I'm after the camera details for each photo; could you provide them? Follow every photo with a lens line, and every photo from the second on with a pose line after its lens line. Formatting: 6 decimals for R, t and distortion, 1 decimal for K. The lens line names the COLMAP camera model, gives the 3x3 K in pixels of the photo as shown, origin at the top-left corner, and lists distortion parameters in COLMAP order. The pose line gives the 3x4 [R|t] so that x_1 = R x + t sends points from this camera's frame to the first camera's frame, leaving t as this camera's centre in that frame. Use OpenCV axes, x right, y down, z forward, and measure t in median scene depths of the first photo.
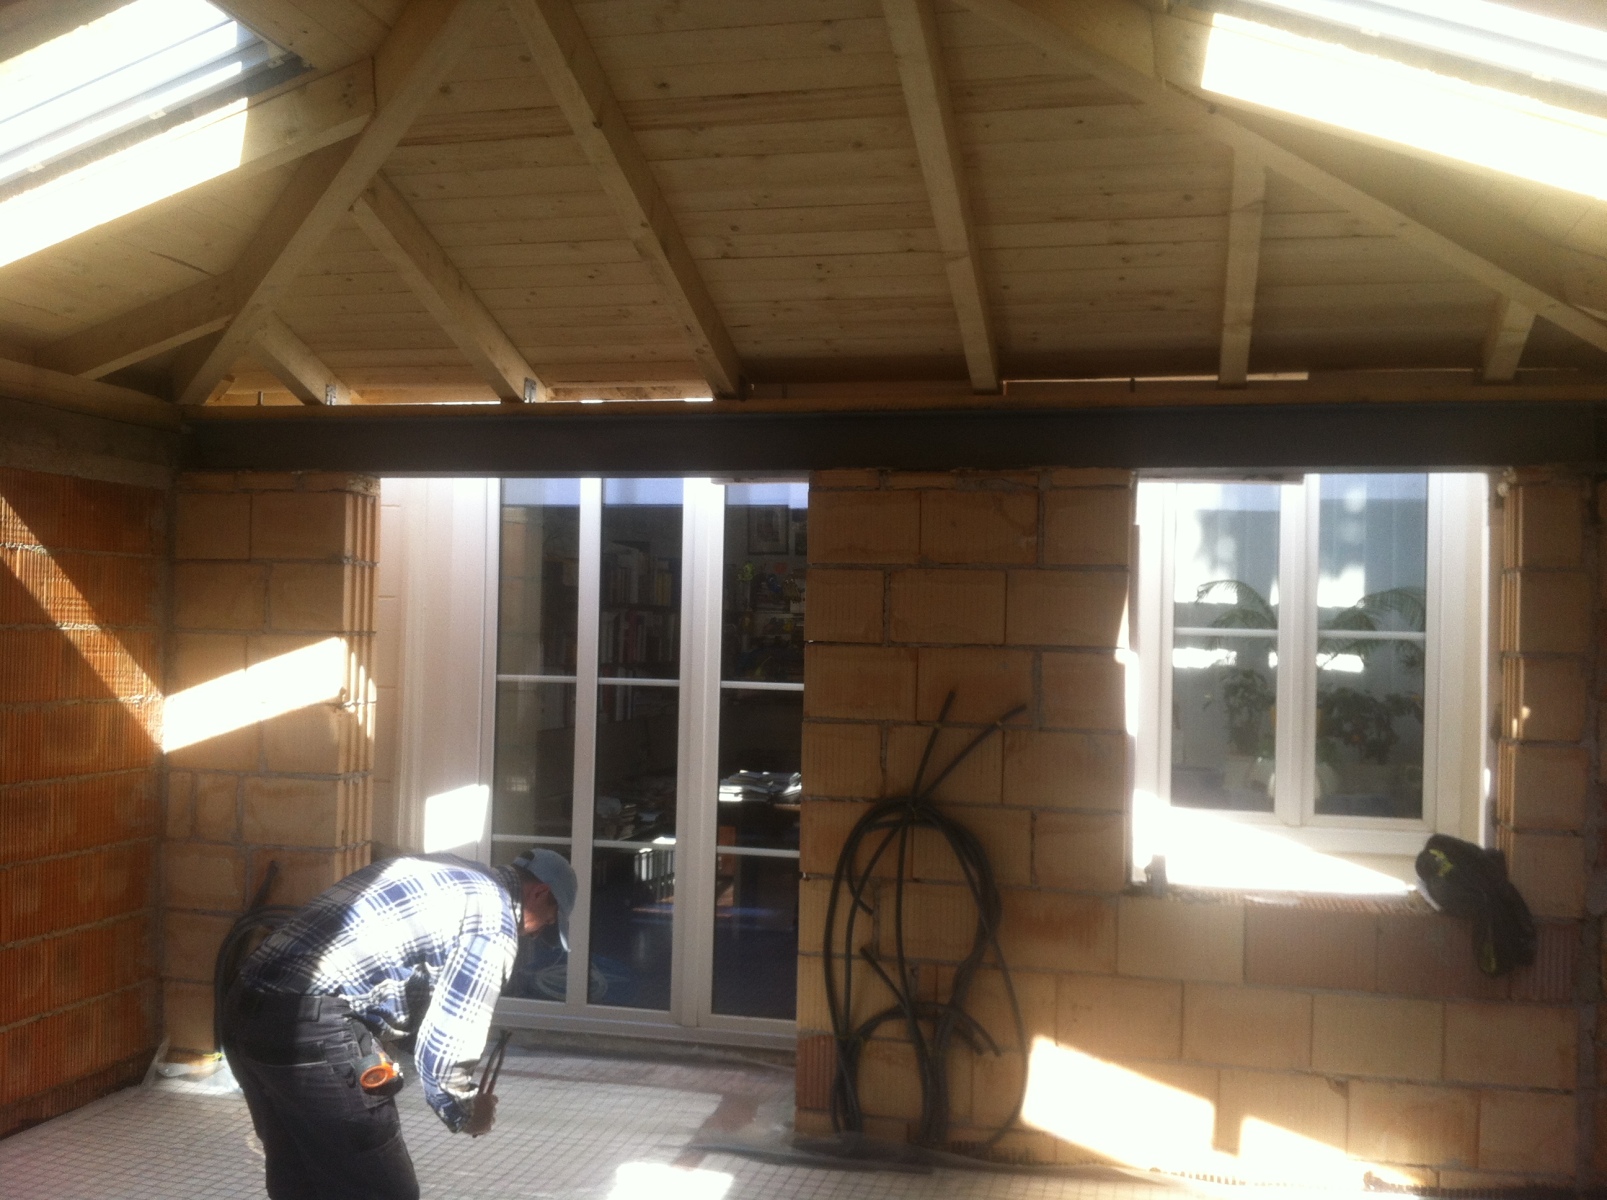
lens RADIAL K [[1631.2, 0, 803.5], [0, 1631.2, 600.0], [0, 0, 1]] dist [0.149290, -0.418751]
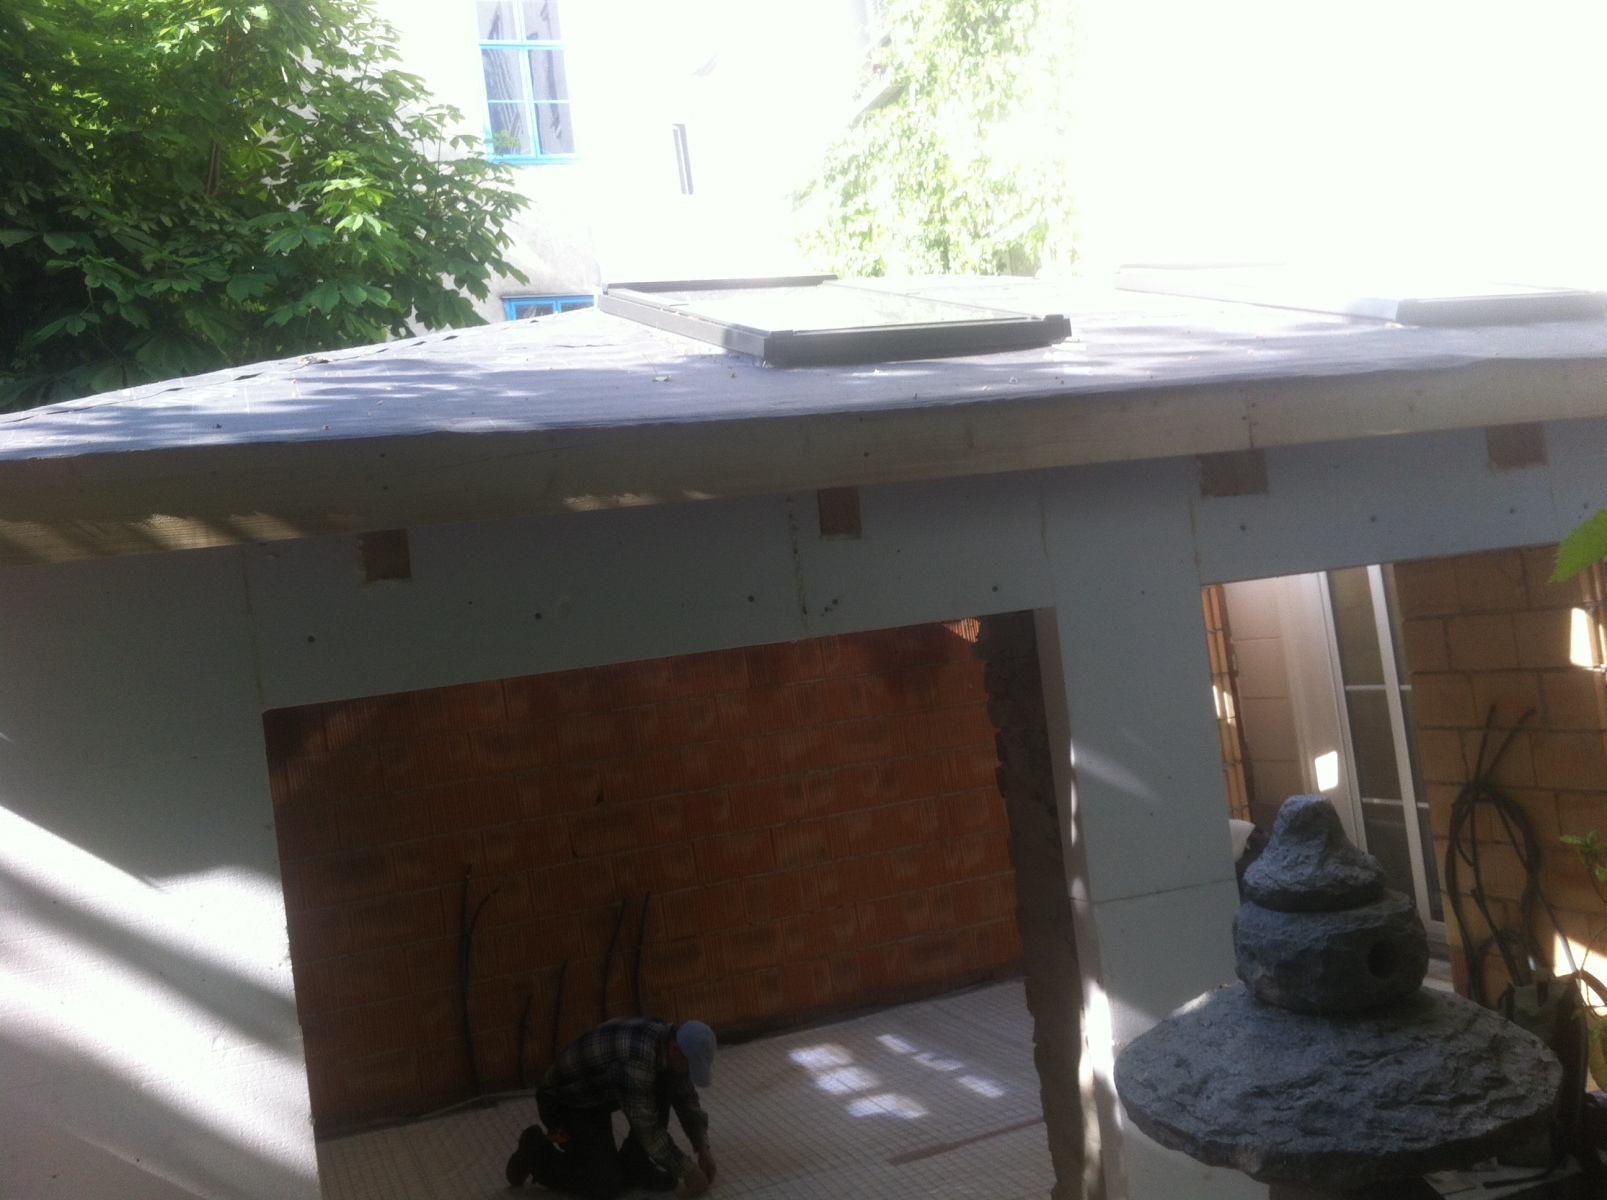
lens RADIAL K [[1703.9, 0, 827.2], [0, 1703.9, 600.3], [0, 0, 1]] dist [0.000704, -0.118942]
pose [[0.563576, -0.090985, -0.821038, 0.888208], [0.144573, 0.989439, -0.010409, -0.089037], [0.813314, -0.112834, 0.570779, -0.225351]]
